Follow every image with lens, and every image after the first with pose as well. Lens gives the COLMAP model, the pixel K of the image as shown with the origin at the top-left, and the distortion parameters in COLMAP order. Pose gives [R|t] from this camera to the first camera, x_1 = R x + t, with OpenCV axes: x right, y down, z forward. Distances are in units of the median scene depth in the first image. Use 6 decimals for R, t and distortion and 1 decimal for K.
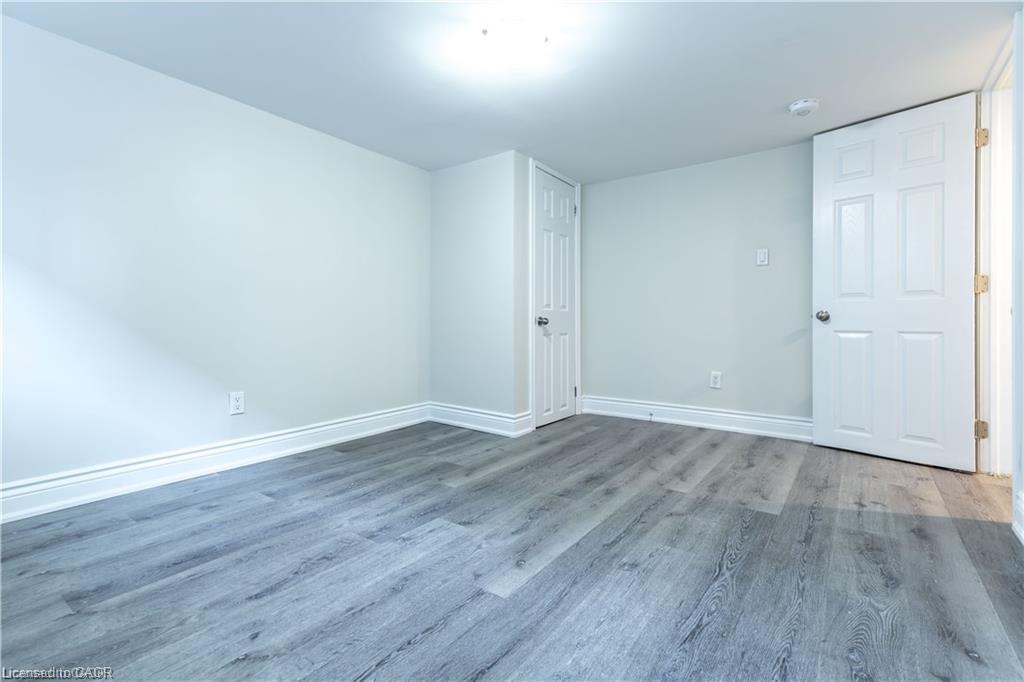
lens RADIAL K [[463.0, 0, 517.3], [0, 463.0, 332.8], [0, 0, 1]] dist [0.021138, -0.001131]
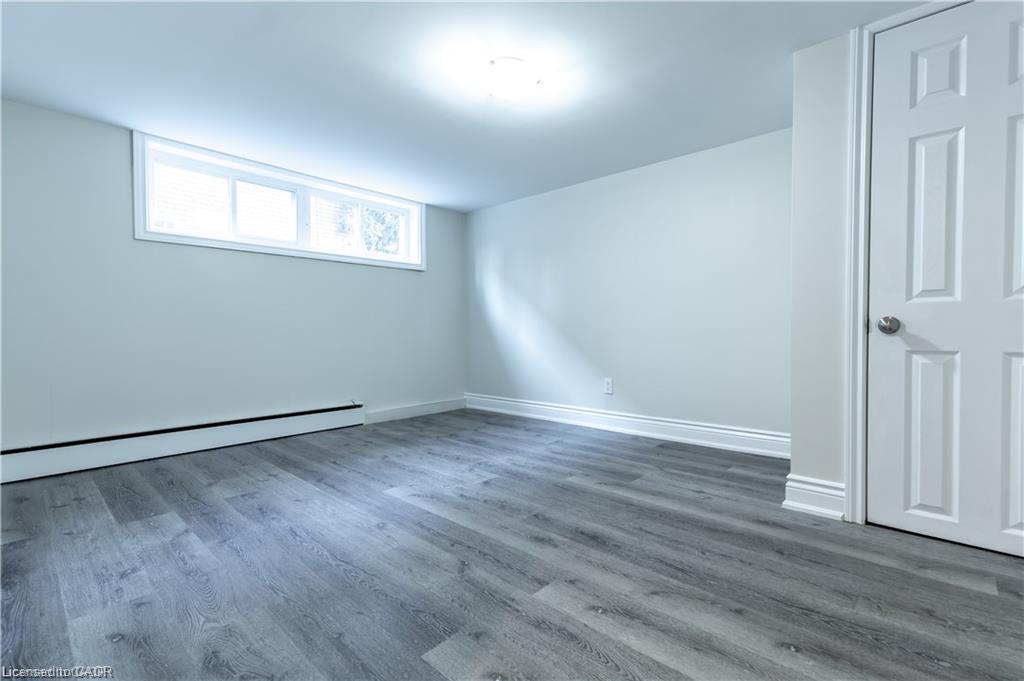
lens RADIAL K [[463.0, 0, 517.3], [0, 463.0, 332.3], [0, 0, 1]] dist [0.021138, -0.001131]
pose [[-0.119340, 0.001454, -0.992852, 1.106042], [-0.015870, 0.999868, 0.003372, -0.017560], [0.992727, 0.016159, -0.119302, 1.163776]]
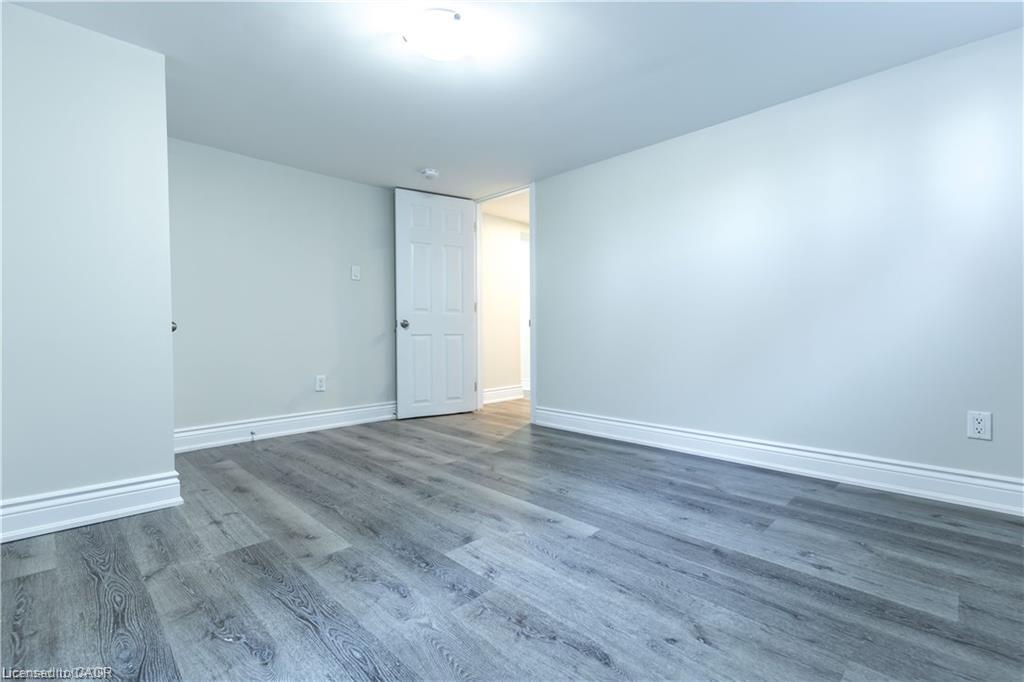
lens RADIAL K [[463.0, 0, 517.3], [0, 463.0, 332.8], [0, 0, 1]] dist [0.021138, -0.001131]
pose [[0.148052, -0.006432, 0.988959, -0.960836], [0.025766, 0.999665, 0.002644, -0.006077], [-0.988644, 0.025090, 0.148168, 0.707890]]
